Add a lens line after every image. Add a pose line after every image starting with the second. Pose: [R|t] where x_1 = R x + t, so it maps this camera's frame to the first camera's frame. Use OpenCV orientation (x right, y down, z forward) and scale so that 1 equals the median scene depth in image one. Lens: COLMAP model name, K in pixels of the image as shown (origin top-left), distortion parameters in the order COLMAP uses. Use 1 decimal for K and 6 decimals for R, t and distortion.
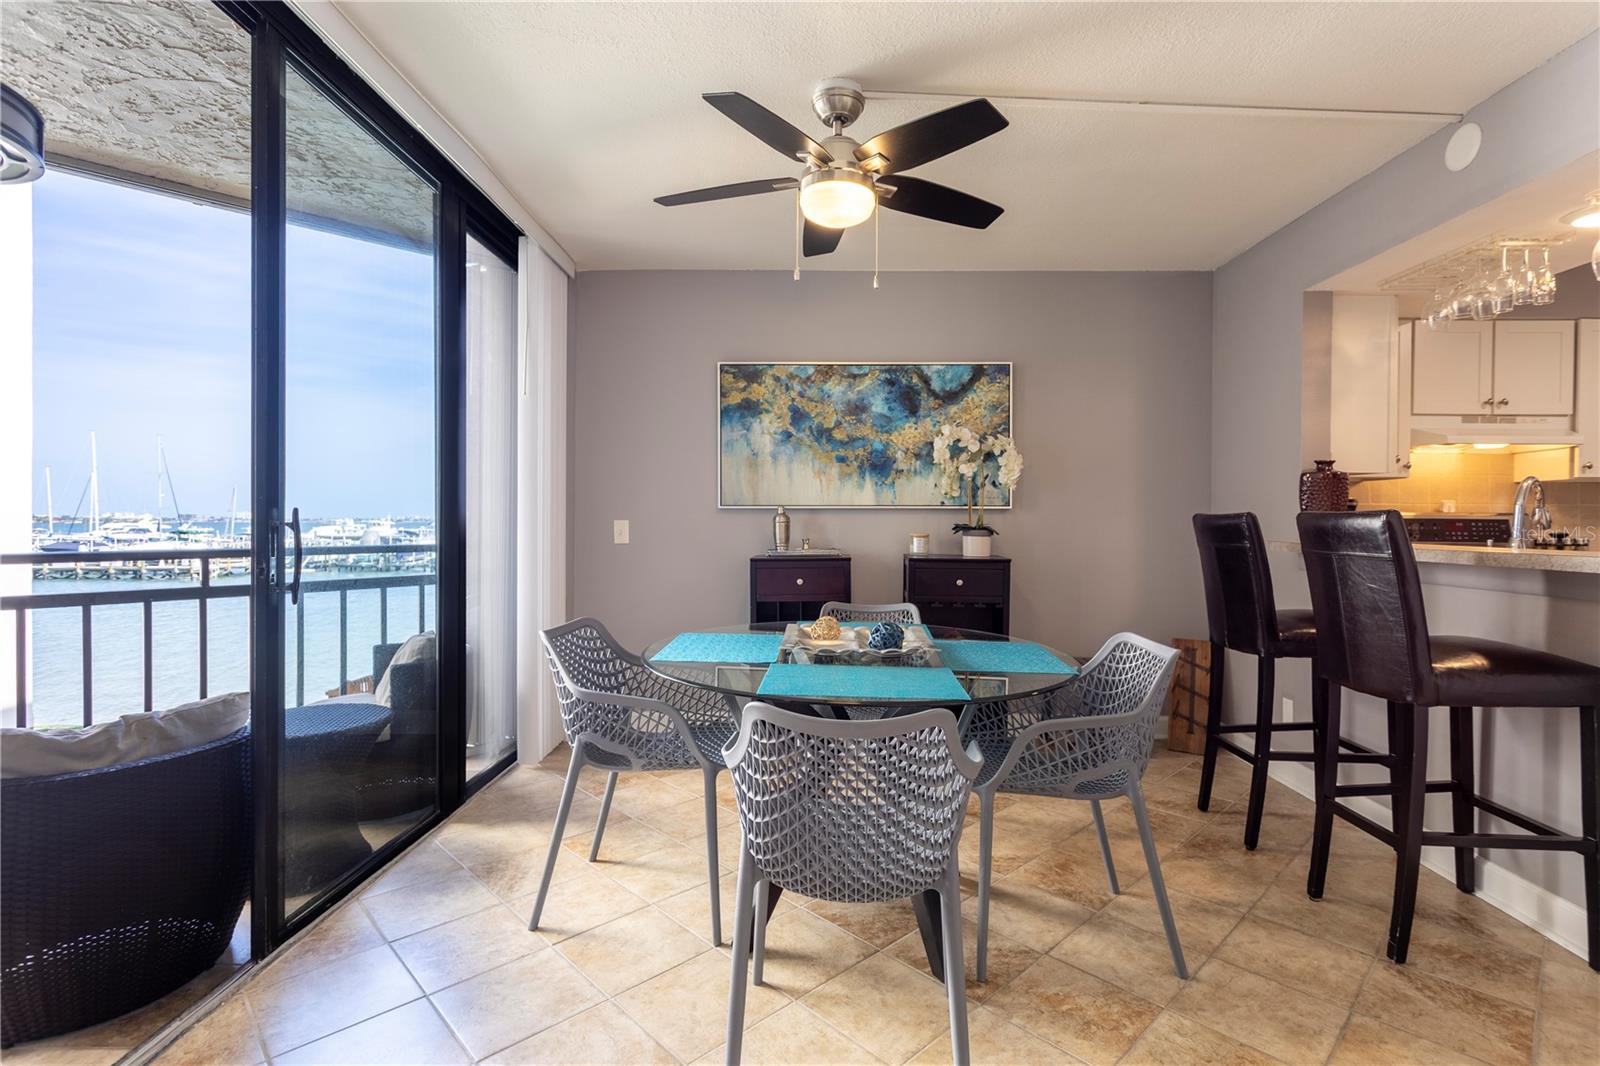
lens RADIAL K [[769.9, 0, 820.4], [0, 769.9, 528.0], [0, 0, 1]] dist [-0.001112, 0.004892]
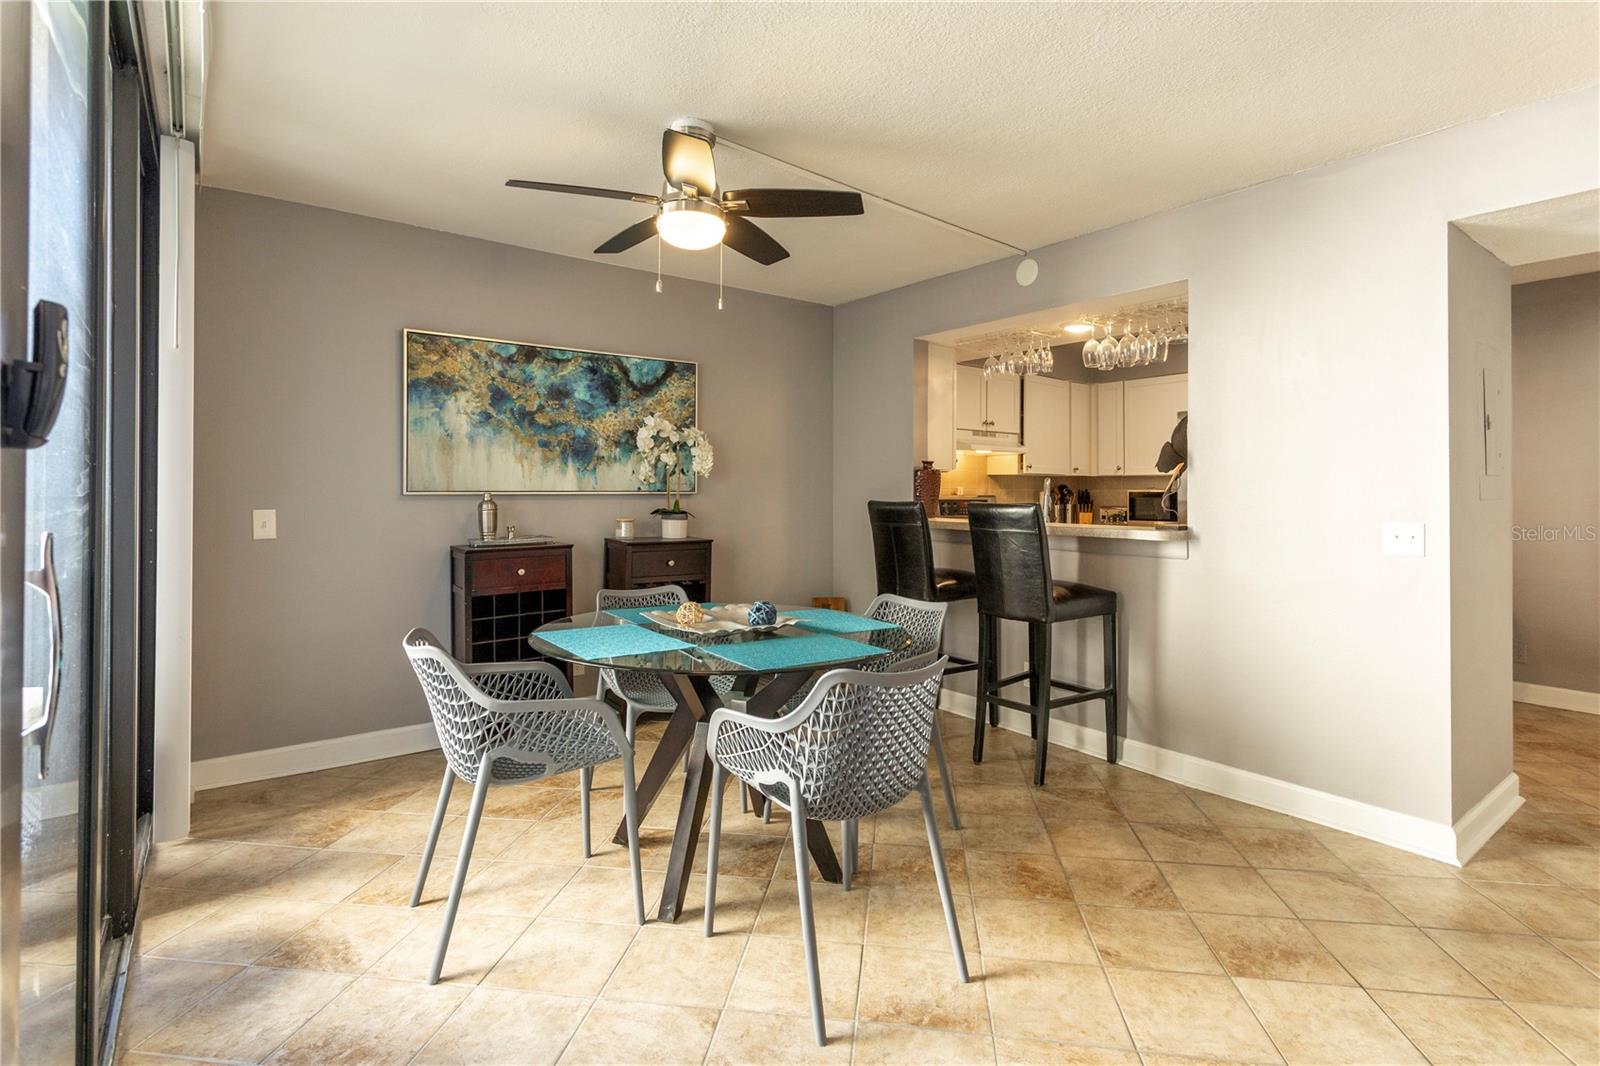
lens RADIAL K [[769.9, 0, 816.4], [0, 769.9, 492.8], [0, 0, 1]] dist [-0.001112, 0.004892]
pose [[0.788375, -0.002963, 0.615188, -0.304774], [0.005706, 0.999981, -0.002497, -0.022299], [-0.615169, 0.005479, 0.788377, 0.010545]]
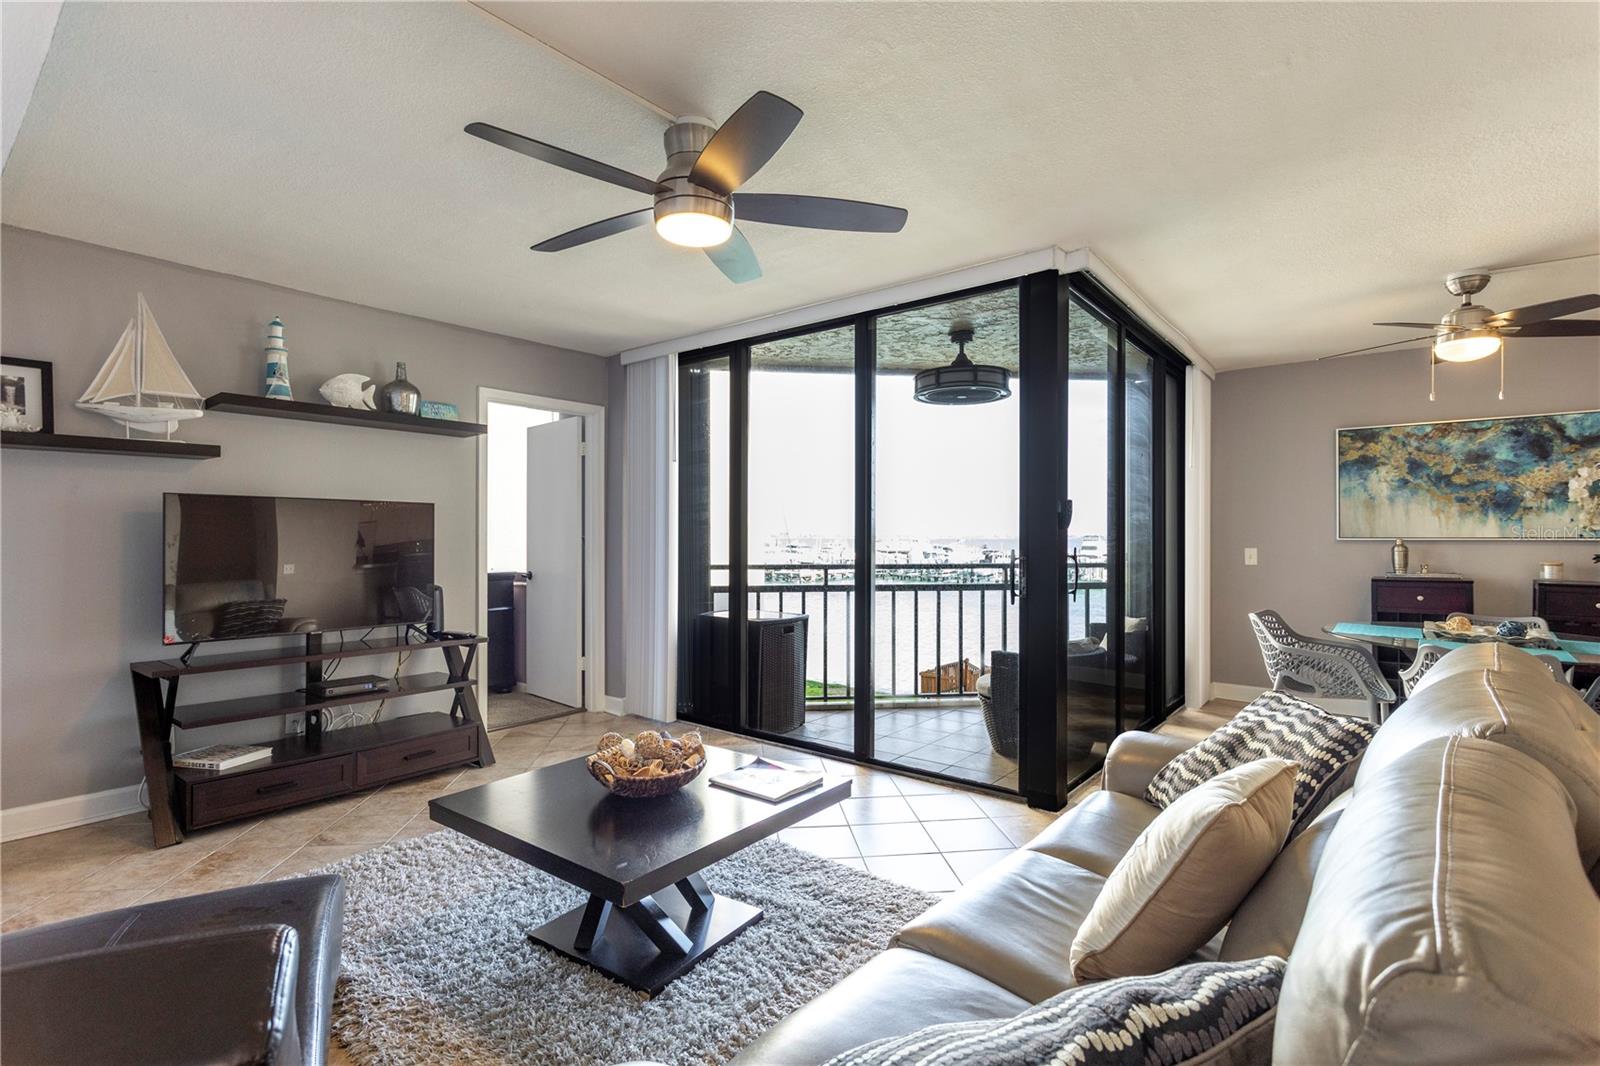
lens RADIAL K [[769.9, 0, 797.9], [0, 769.9, 534.9], [0, 0, 1]] dist [-0.001112, 0.004892]
pose [[0.786135, -0.001729, -0.618052, -0.043686], [-0.005684, 0.999934, -0.010027, -0.015556], [0.618029, 0.011396, 0.786073, -0.604555]]
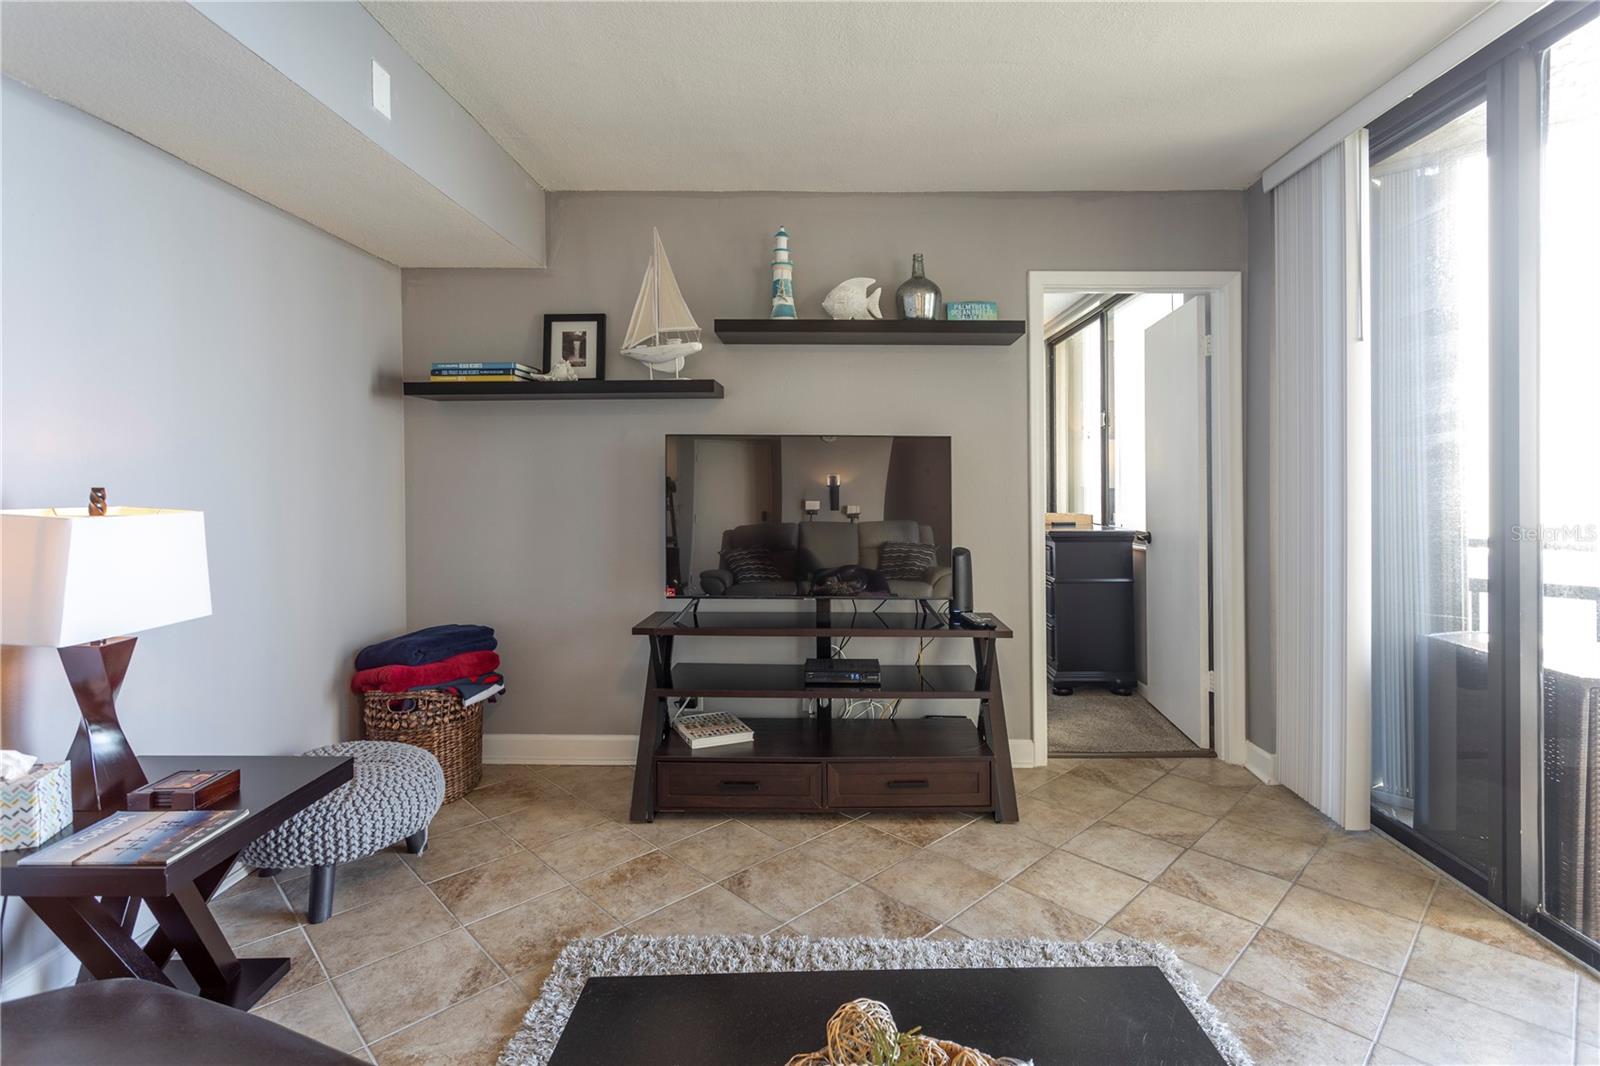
lens RADIAL K [[769.9, 0, 840.7], [0, 769.9, 478.5], [0, 0, 1]] dist [-0.001112, 0.004892]
pose [[0.024438, -0.011423, -0.999636, -0.317847], [-0.009895, 0.999883, -0.011667, -0.013685], [0.999652, 0.010177, 0.024322, -0.214799]]
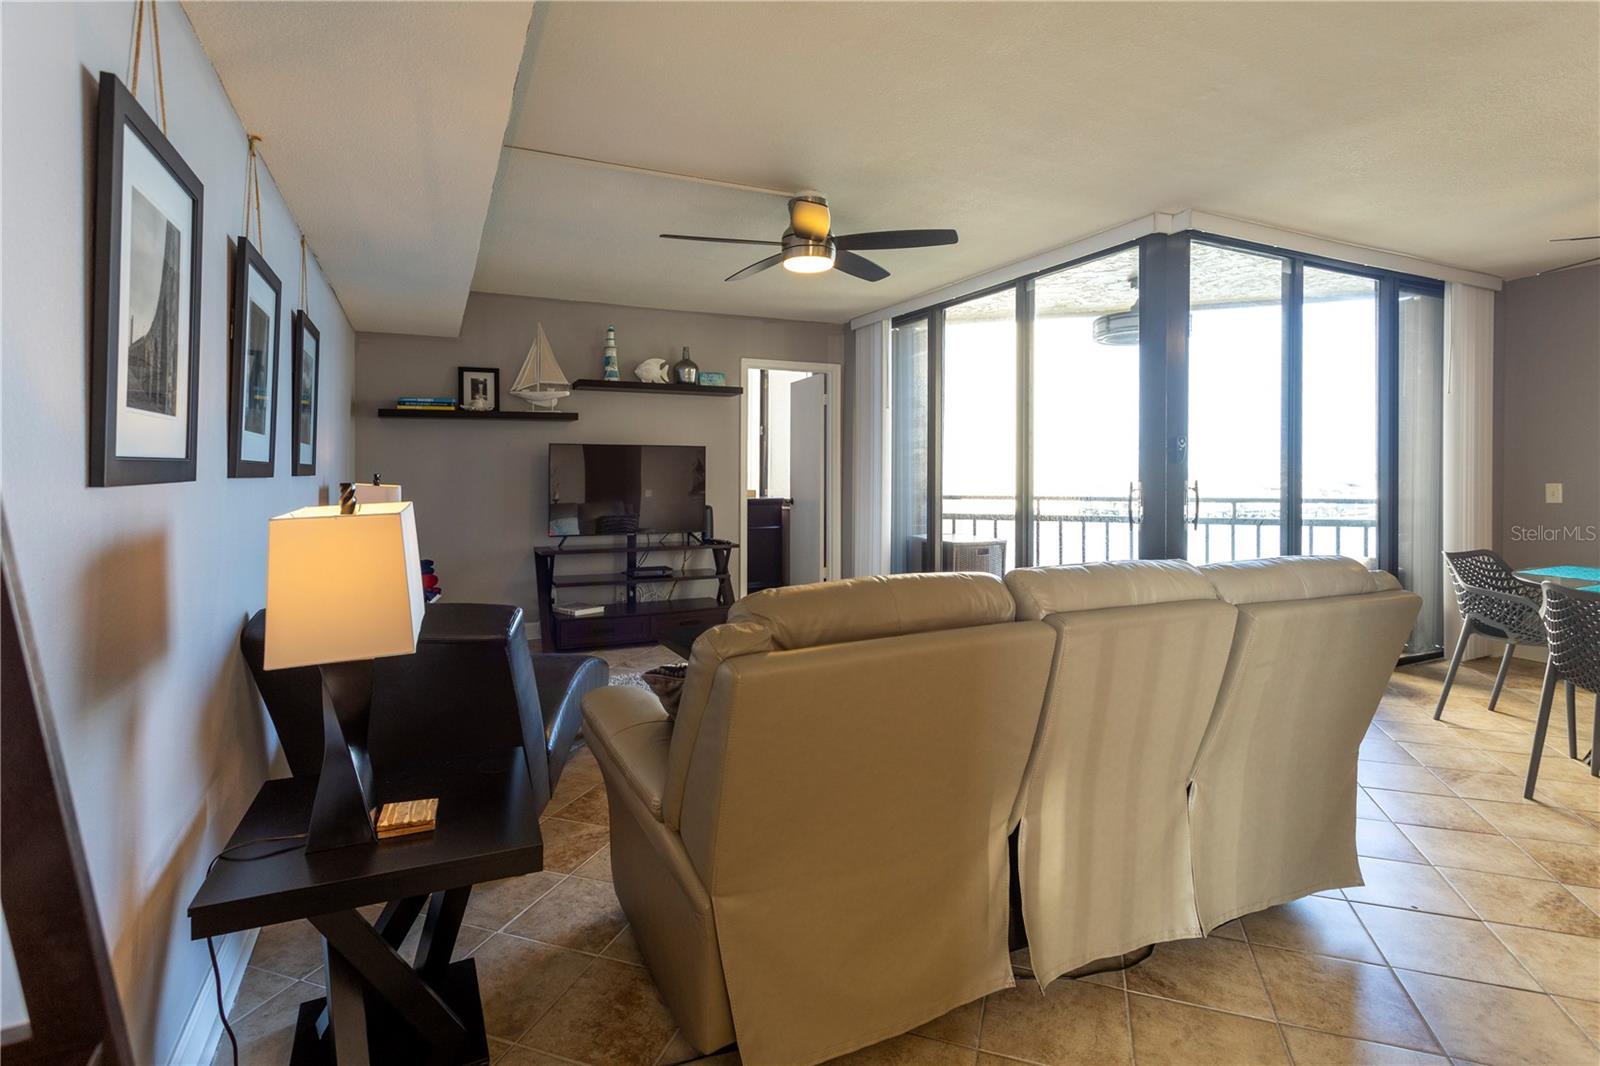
lens RADIAL K [[769.9, 0, 781.5], [0, 769.9, 476.4], [0, 0, 1]] dist [-0.001112, 0.004892]
pose [[0.430562, 0.006426, -0.902538, 0.301732], [-0.008301, 0.999961, 0.003160, -0.015728], [0.902523, 0.006131, 0.430598, -0.588055]]
